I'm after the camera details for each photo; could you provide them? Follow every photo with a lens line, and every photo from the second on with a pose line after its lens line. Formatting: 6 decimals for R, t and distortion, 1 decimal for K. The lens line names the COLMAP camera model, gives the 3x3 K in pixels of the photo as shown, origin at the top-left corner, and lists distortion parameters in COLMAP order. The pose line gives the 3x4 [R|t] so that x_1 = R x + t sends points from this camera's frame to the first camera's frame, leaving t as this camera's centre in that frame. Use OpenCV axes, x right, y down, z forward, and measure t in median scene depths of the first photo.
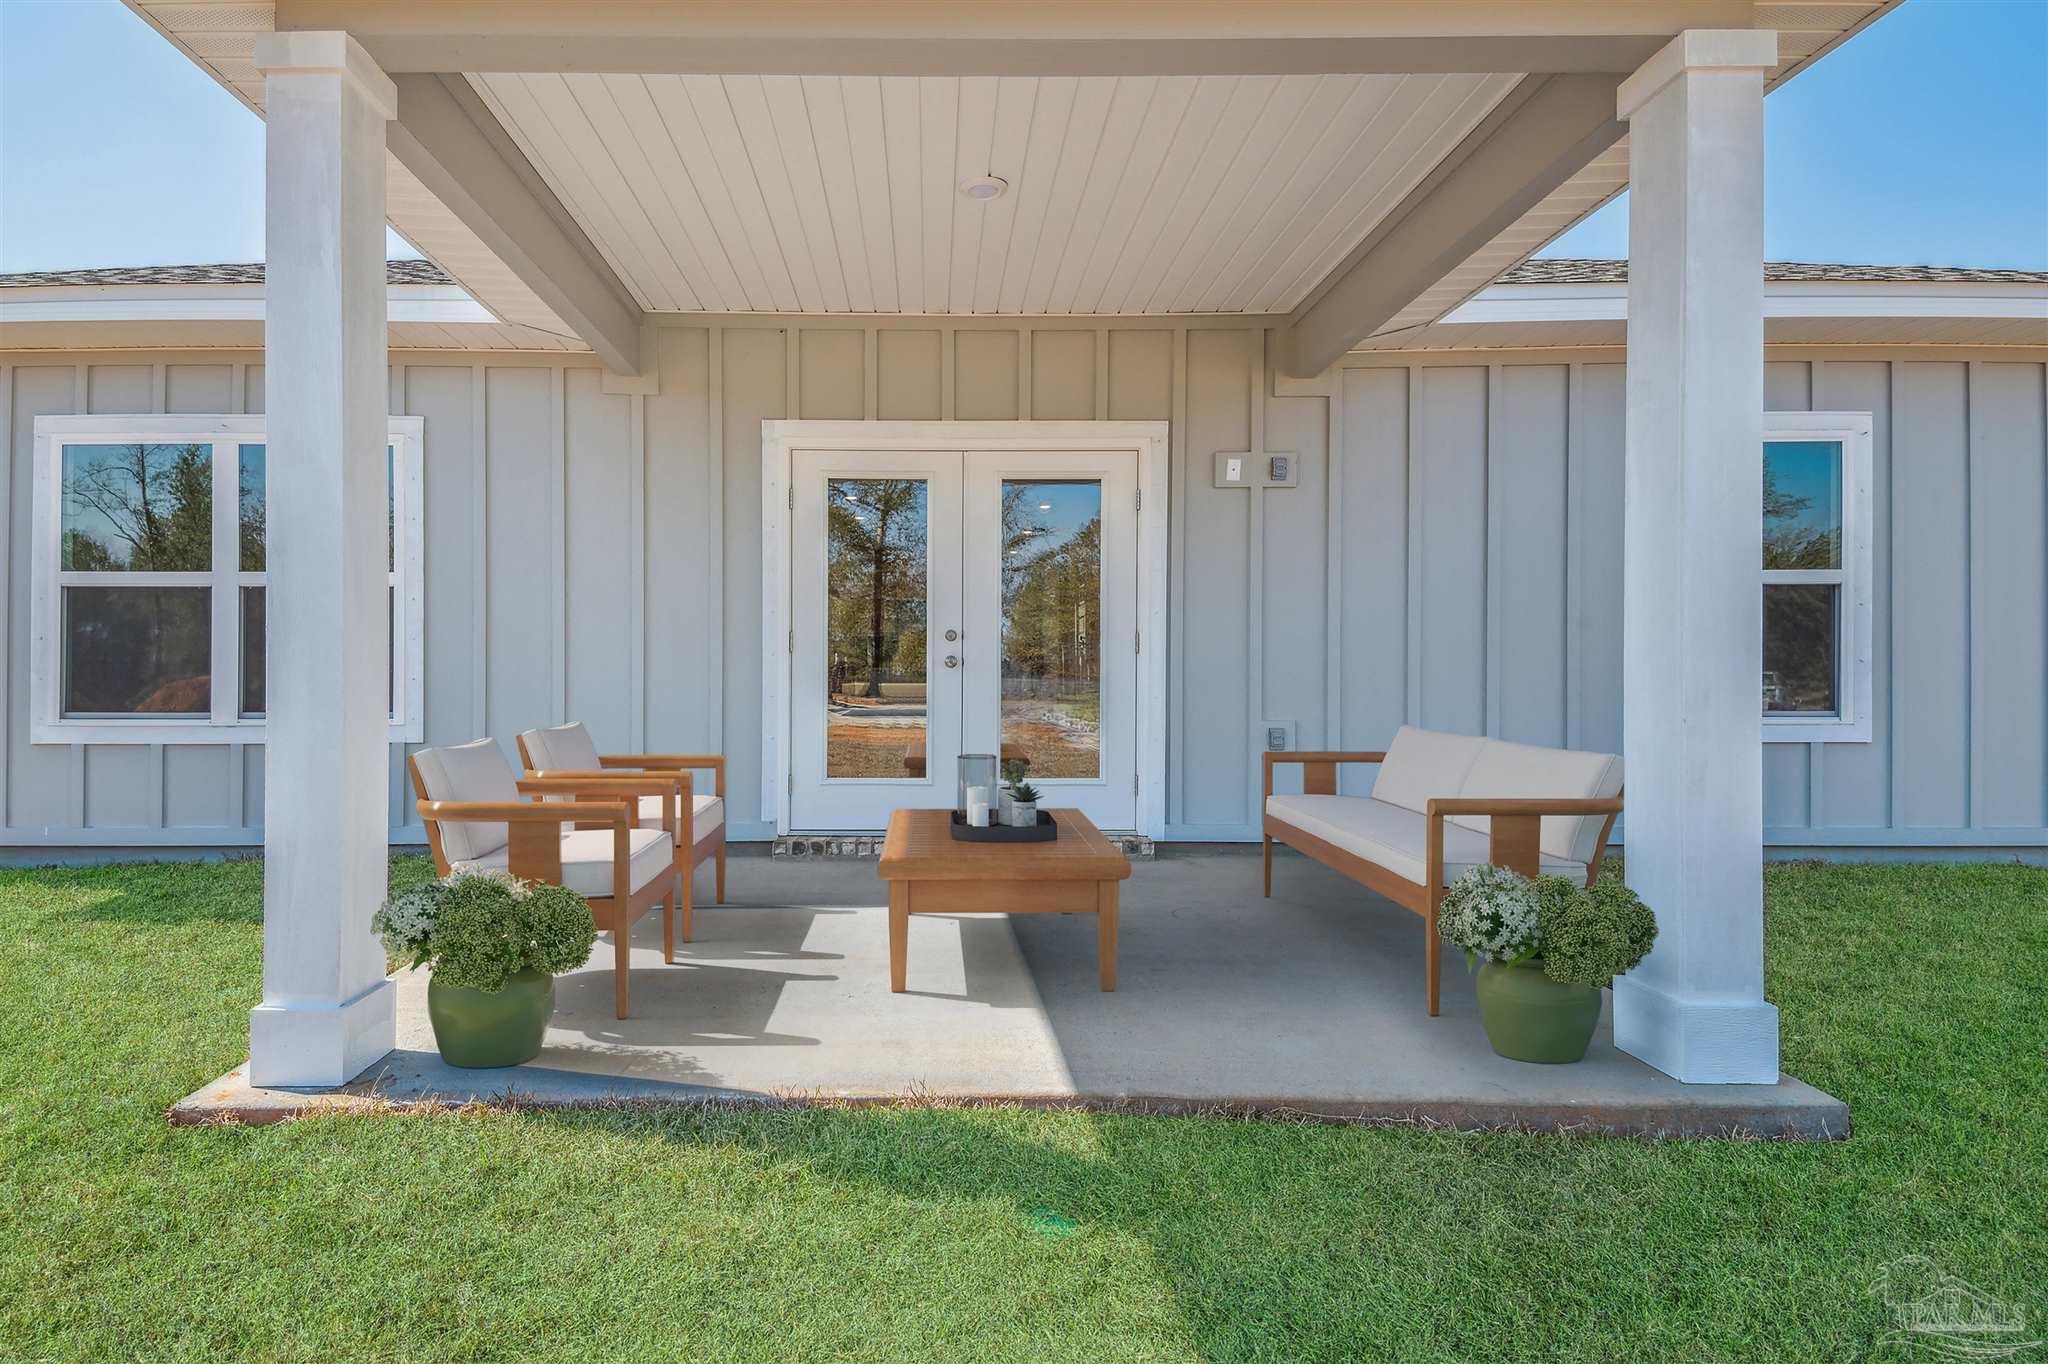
lens RADIAL K [[1179.1, 0, 1024.0], [0, 1179.1, 682.0], [0, 0, 1]] dist [0.023189, -0.001099]
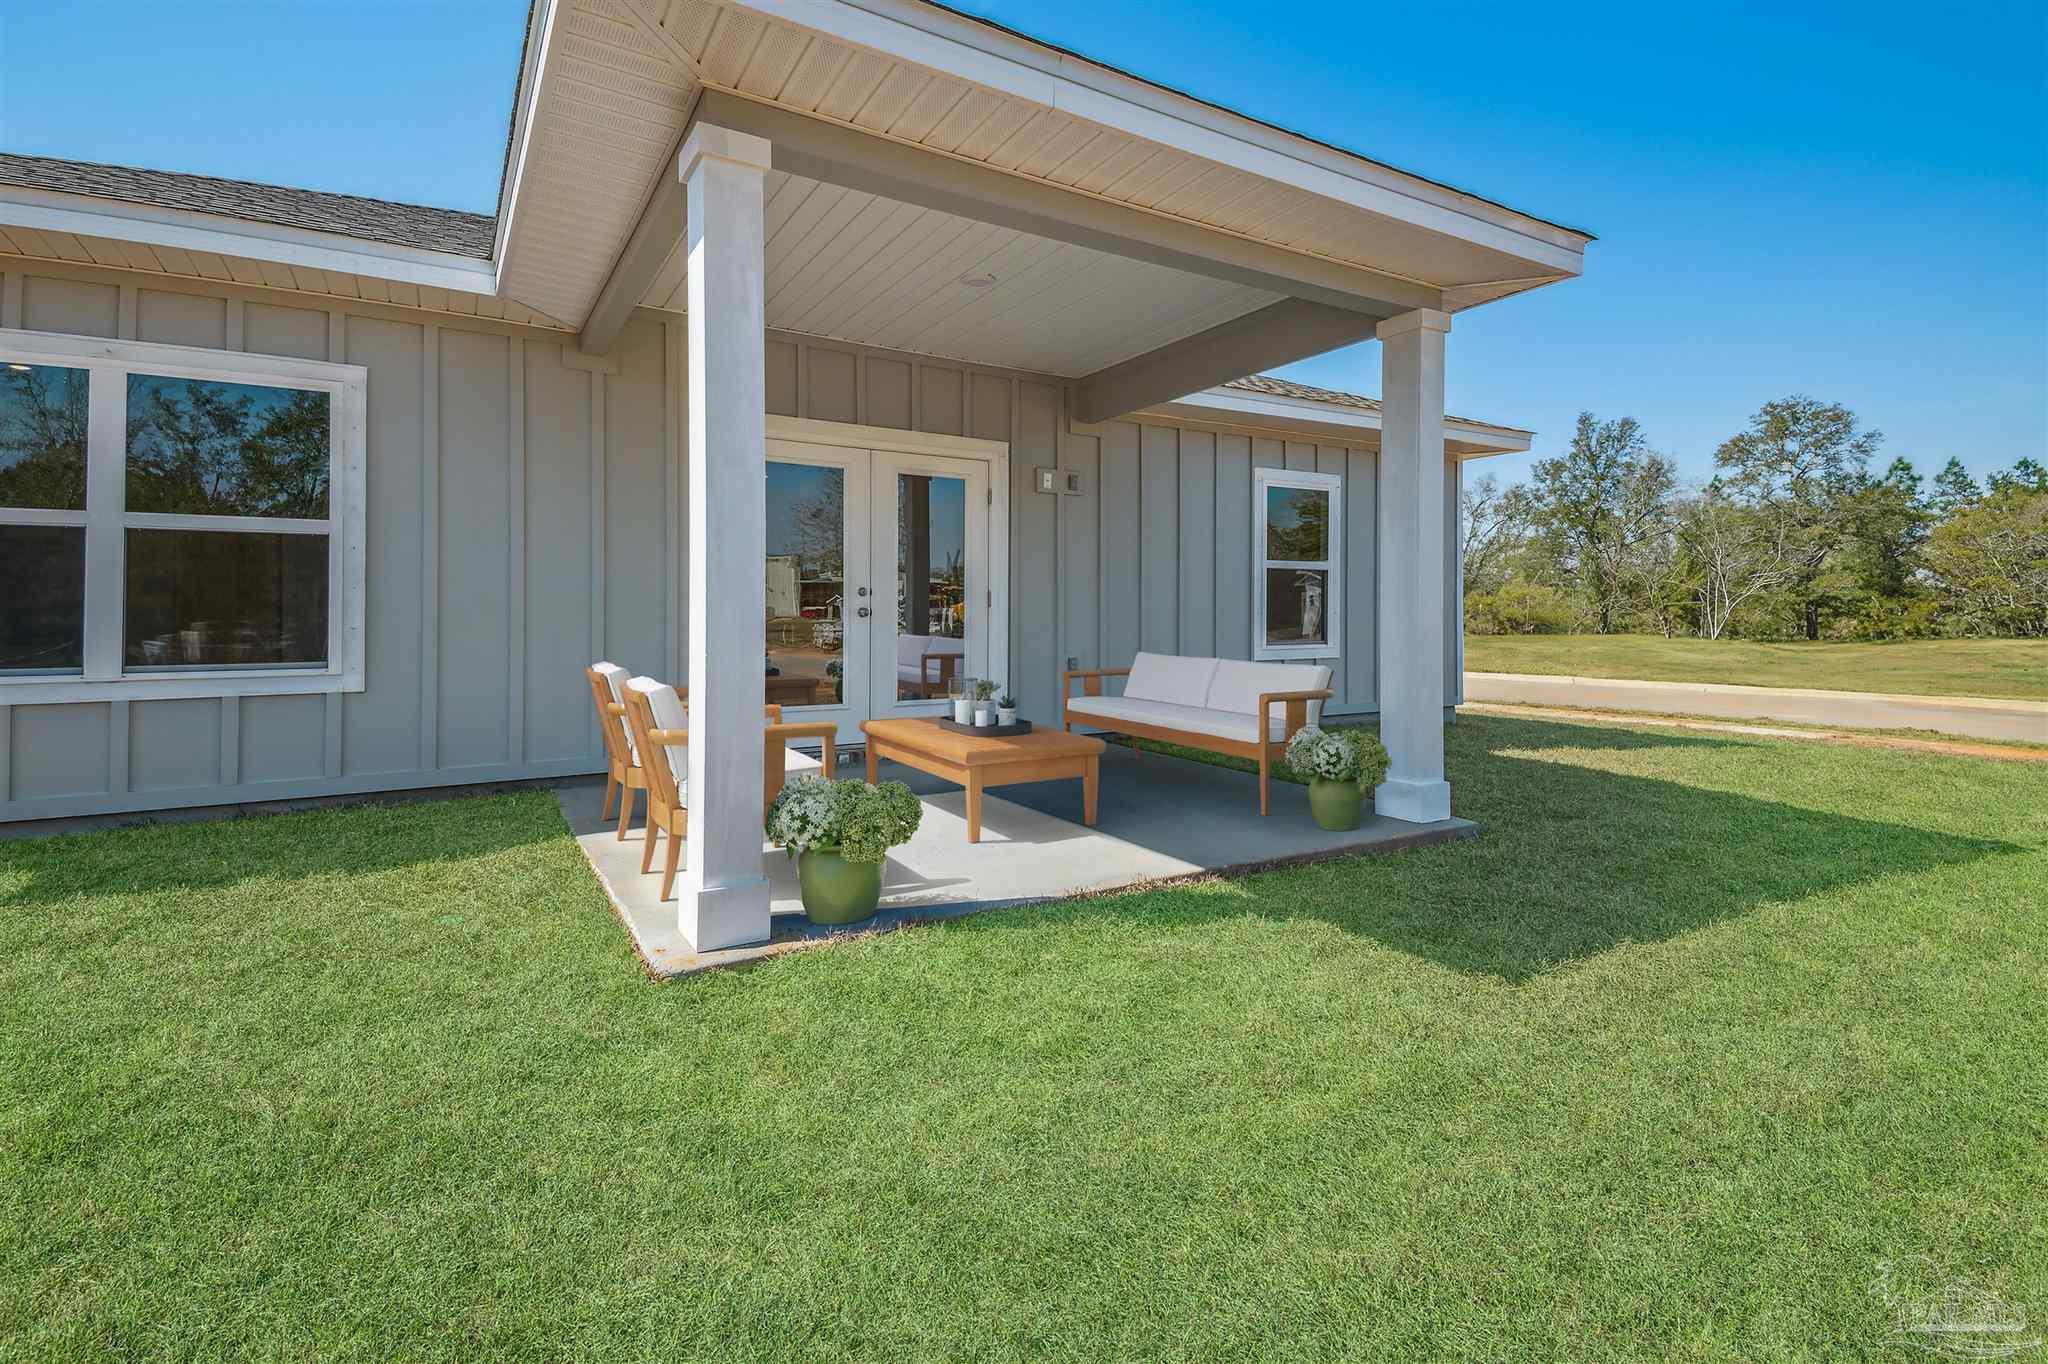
lens RADIAL K [[955.6, 0, 1057.3], [0, 955.6, 653.4], [0, 0, 1]] dist [0.035524, -0.035211]
pose [[0.839710, -0.022228, 0.542580, -0.460218], [0.009113, 0.999598, 0.026848, 0.002179], [-0.542959, -0.017600, 0.839575, -0.004541]]
